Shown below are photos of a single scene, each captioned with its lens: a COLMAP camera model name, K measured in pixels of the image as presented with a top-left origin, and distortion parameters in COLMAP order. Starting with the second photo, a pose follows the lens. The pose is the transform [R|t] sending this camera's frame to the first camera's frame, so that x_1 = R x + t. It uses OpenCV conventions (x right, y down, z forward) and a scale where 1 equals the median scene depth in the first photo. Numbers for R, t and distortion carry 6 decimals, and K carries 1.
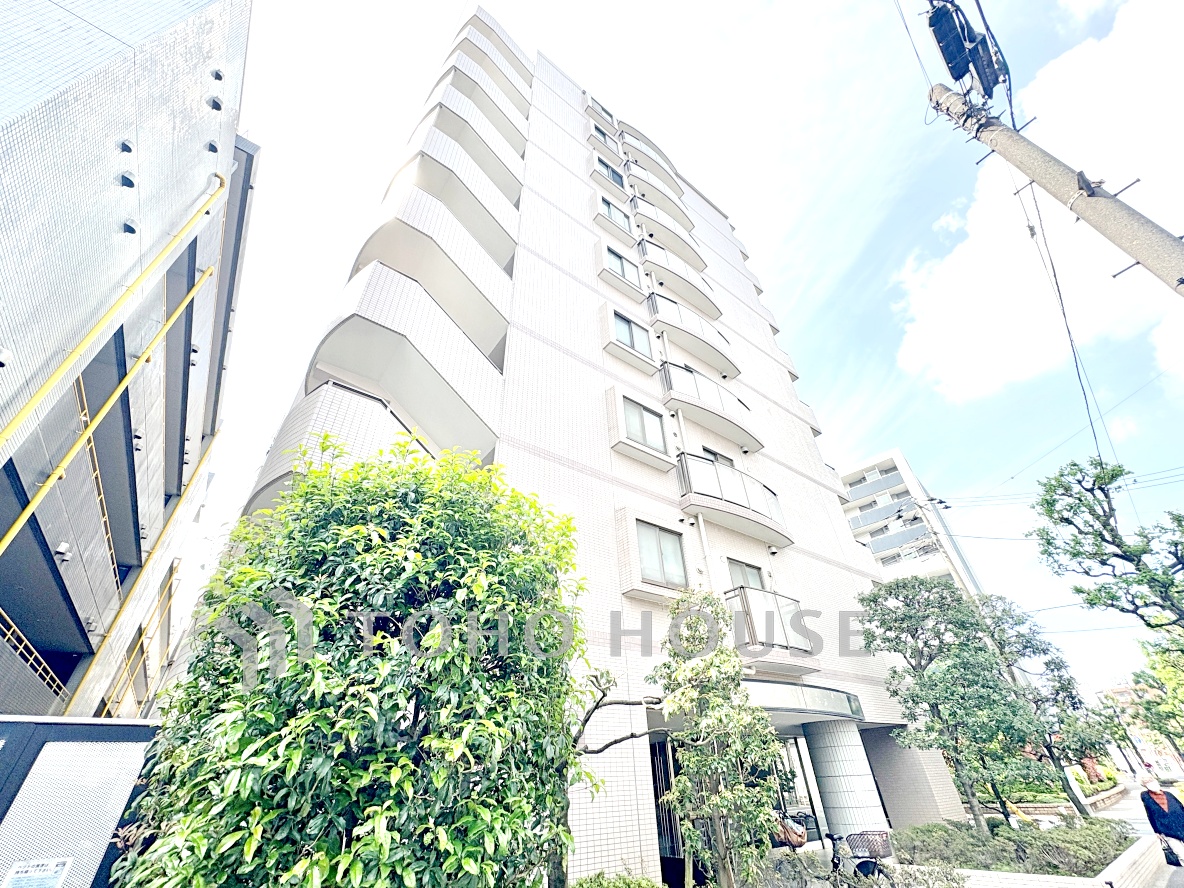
lens RADIAL K [[469.4, 0, 592.7], [0, 469.4, 442.9], [0, 0, 1]] dist [0.001605, -0.000249]
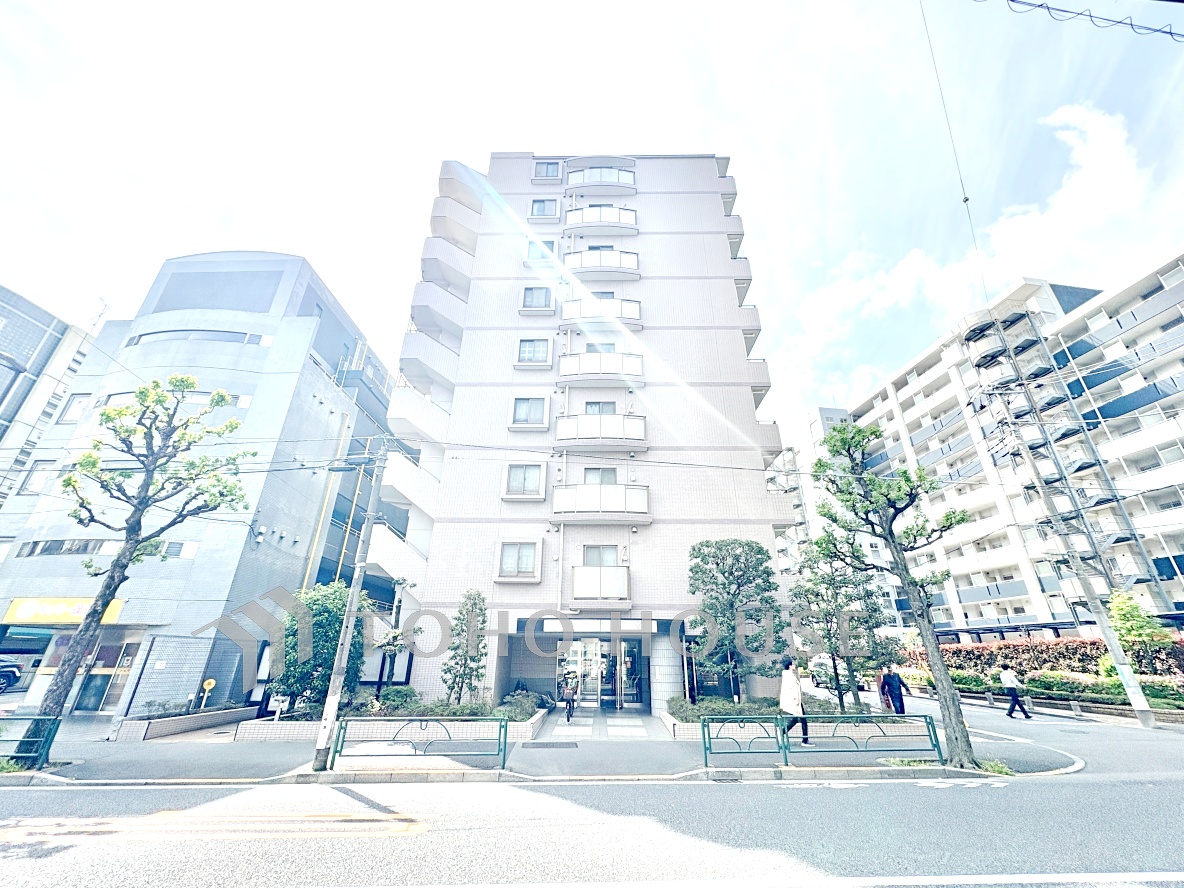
lens RADIAL K [[469.4, 0, 592.7], [0, 469.4, 442.9], [0, 0, 1]] dist [0.001605, -0.000249]
pose [[0.787353, -0.220981, -0.575537, 1.316986], [0.332809, 0.938190, 0.095070, -0.236654], [0.518954, -0.266398, 0.812231, -0.230806]]
